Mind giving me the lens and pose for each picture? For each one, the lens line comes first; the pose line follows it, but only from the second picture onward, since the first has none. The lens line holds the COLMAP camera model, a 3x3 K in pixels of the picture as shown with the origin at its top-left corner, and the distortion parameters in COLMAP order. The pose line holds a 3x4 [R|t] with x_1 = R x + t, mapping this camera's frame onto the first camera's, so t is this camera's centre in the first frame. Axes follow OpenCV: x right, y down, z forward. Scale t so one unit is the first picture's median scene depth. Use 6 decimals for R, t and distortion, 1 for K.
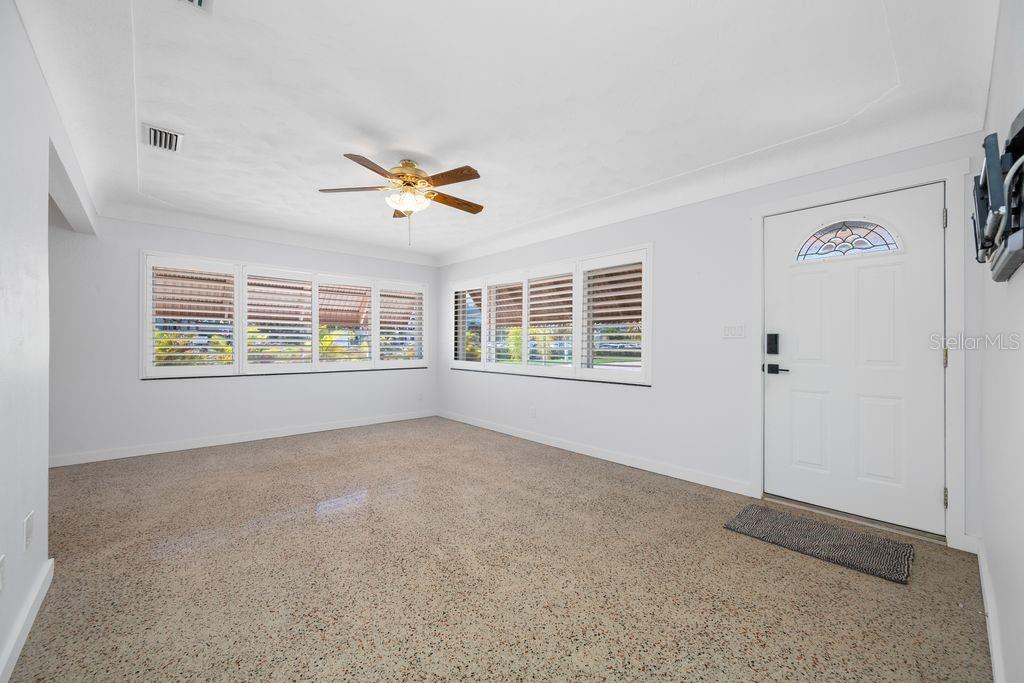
lens RADIAL K [[406.2, 0, 508.2], [0, 406.2, 349.9], [0, 0, 1]] dist [-0.000130, 0.000314]
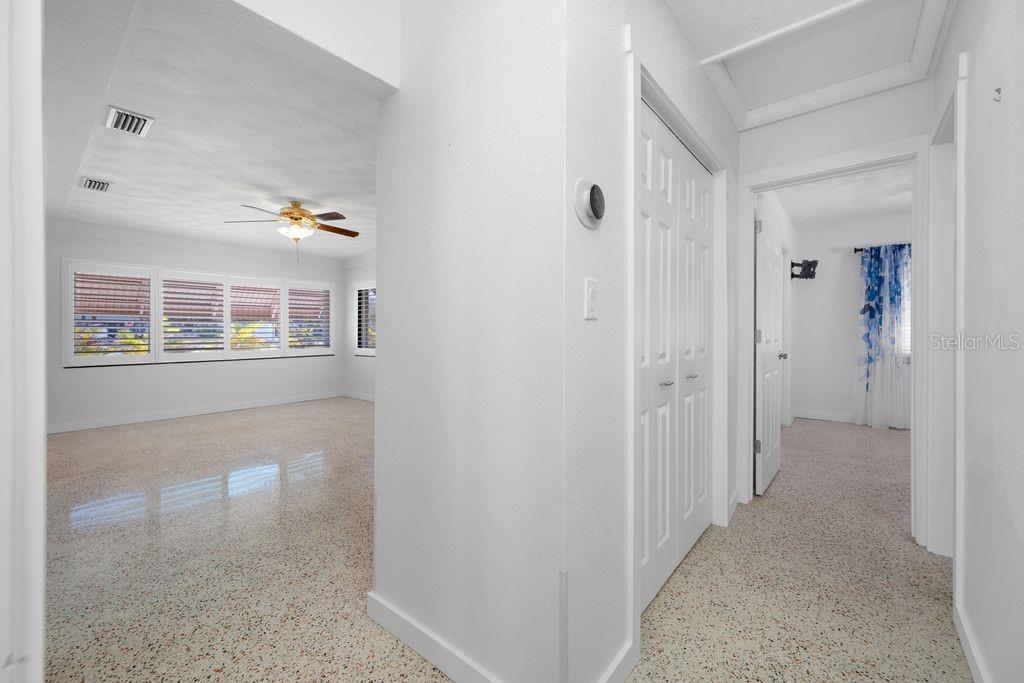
lens RADIAL K [[406.2, 0, 512.8], [0, 406.2, 331.6], [0, 0, 1]] dist [-0.000130, 0.000314]
pose [[0.988215, -0.014417, 0.152390, 0.158689], [0.017441, 0.999676, -0.018531, 0.008611], [-0.152074, 0.020970, 0.988147, -0.279917]]
